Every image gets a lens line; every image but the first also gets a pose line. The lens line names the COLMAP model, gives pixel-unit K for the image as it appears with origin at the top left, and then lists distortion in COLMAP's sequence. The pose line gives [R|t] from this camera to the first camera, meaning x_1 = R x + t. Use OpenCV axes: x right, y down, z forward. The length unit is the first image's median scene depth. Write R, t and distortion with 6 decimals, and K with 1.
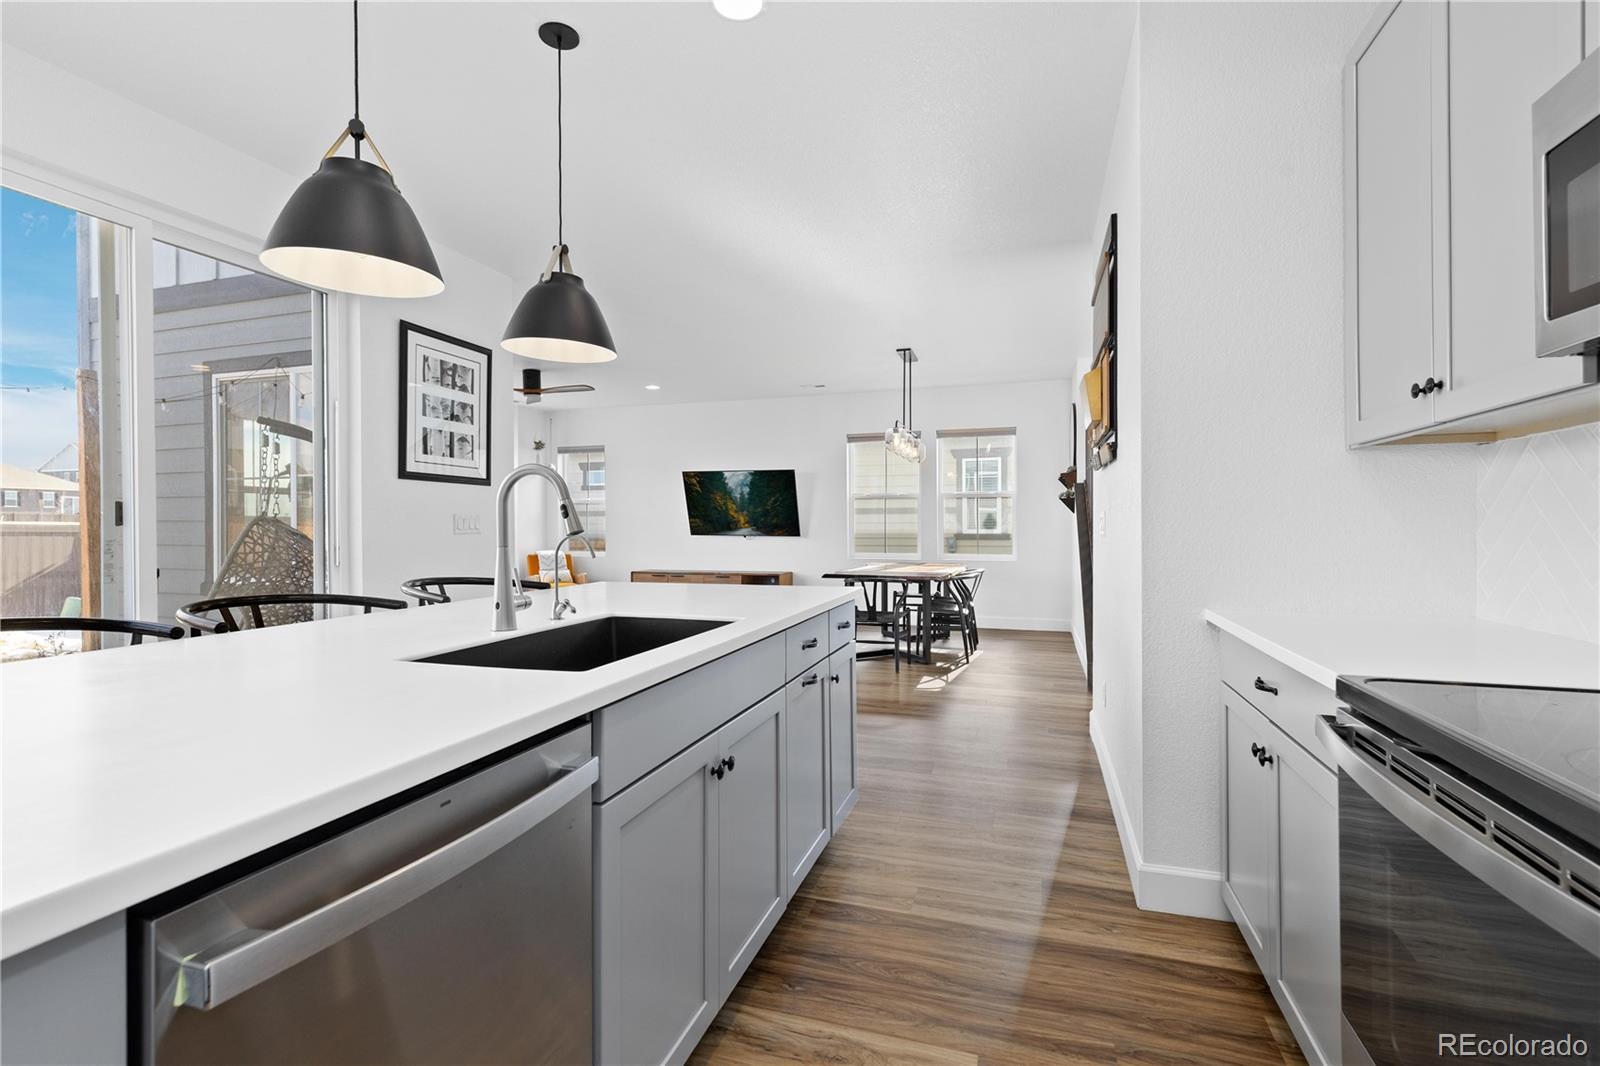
lens RADIAL K [[732.3, 0, 791.8], [0, 732.3, 522.4], [0, 0, 1]] dist [0.013473, -0.003242]
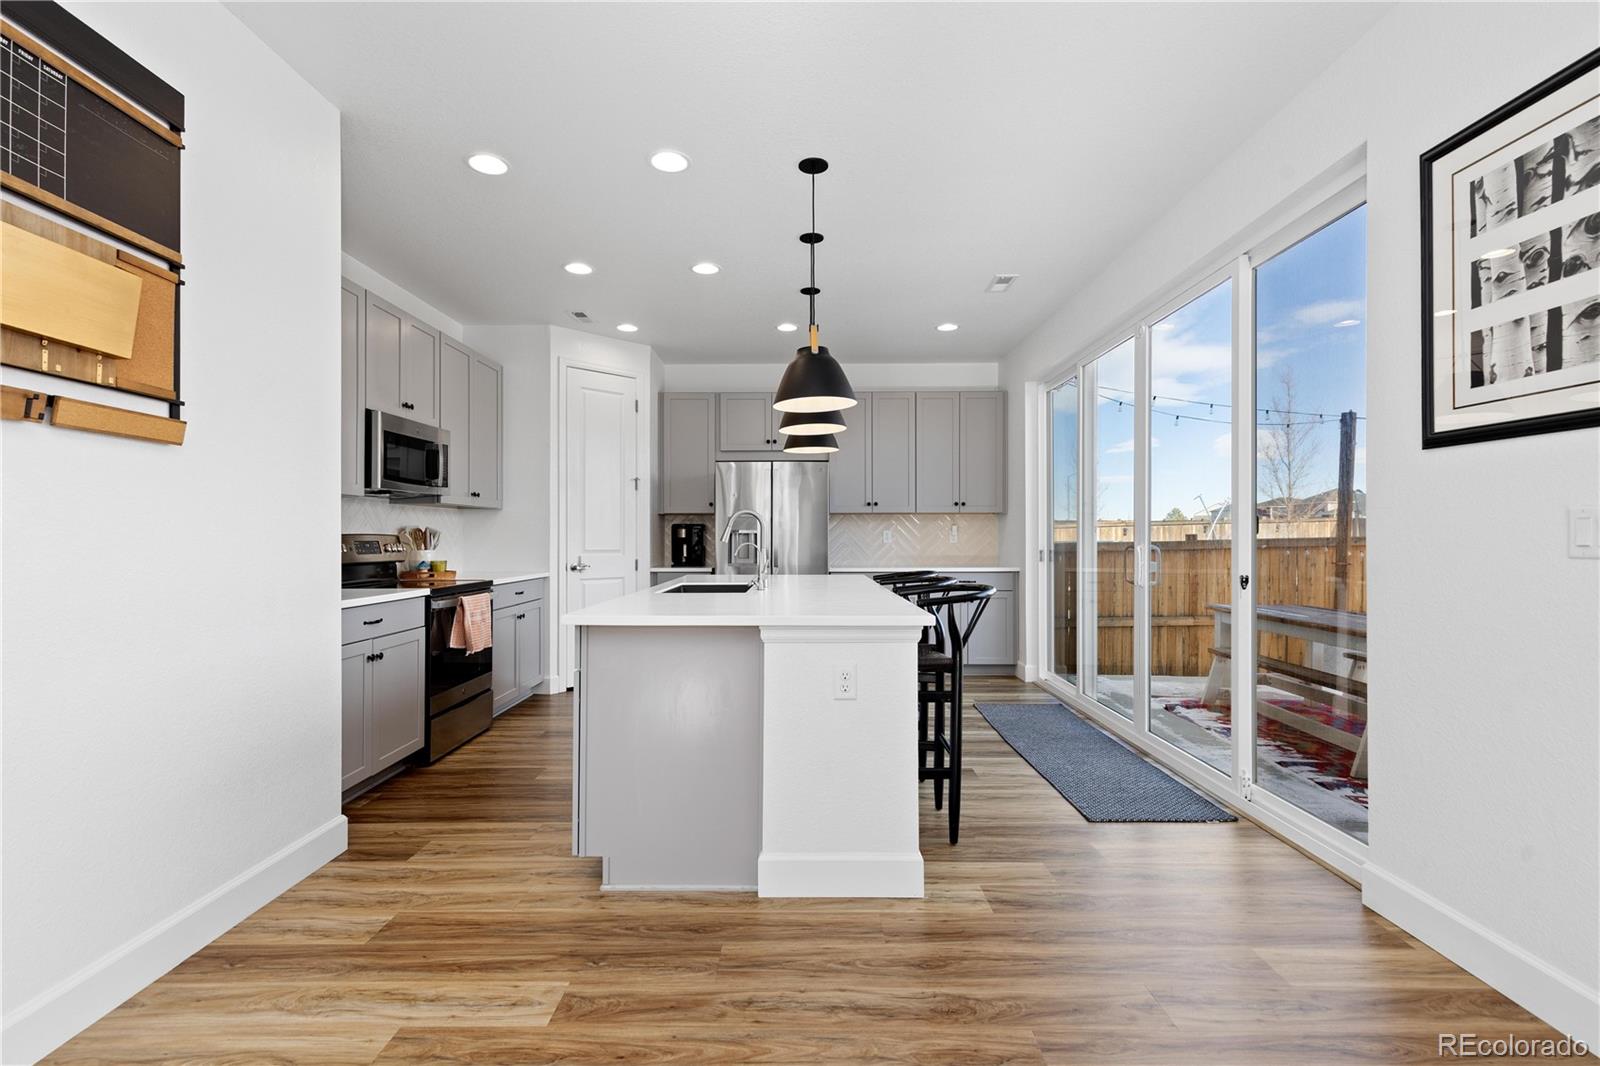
lens RADIAL K [[732.3, 0, 798.3], [0, 732.3, 530.9], [0, 0, 1]] dist [0.013473, -0.003242]
pose [[-0.951201, 0.002946, -0.308557, 0.063047], [0.006164, 0.999936, -0.009453, 0.002448], [0.308509, -0.010894, -0.951159, 1.186819]]
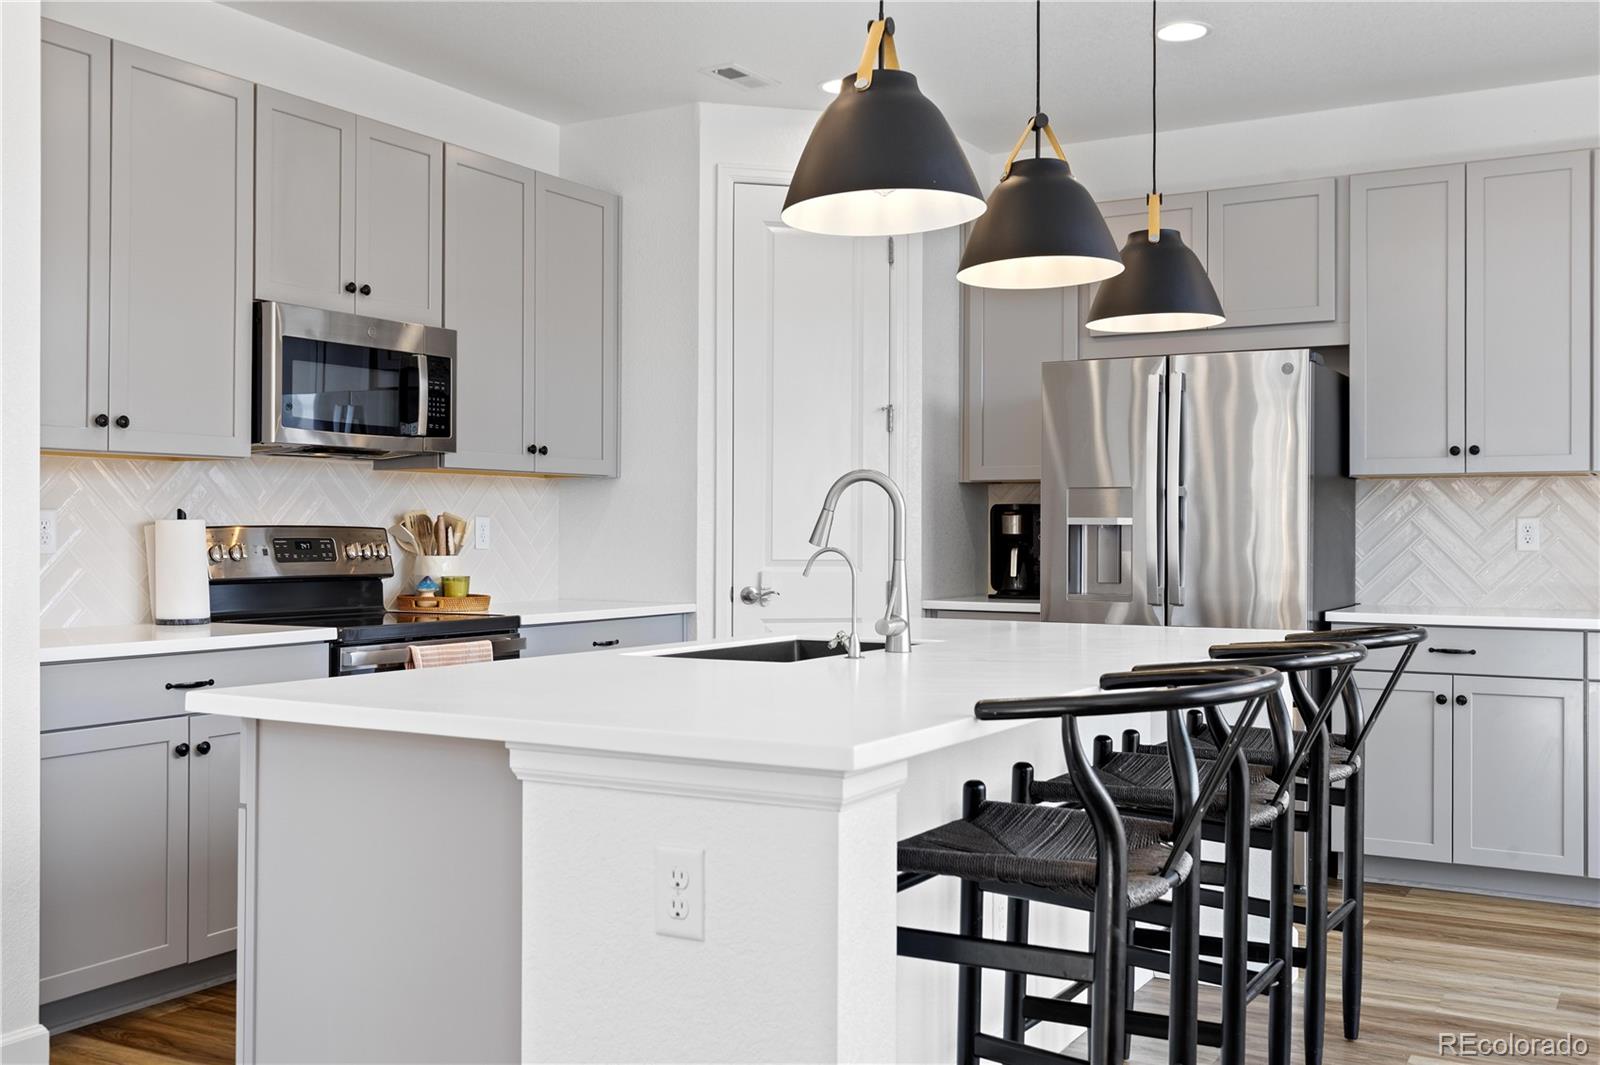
lens RADIAL K [[1561.6, 0, 804.5], [0, 1561.6, 515.9], [0, 0, 1]] dist [0.012118, 0.000000]
pose [[-0.979551, 0.004260, 0.201153, -0.259985], [0.001646, 0.999912, -0.013161, 0.002218], [-0.201191, -0.012561, -0.979471, 1.134743]]
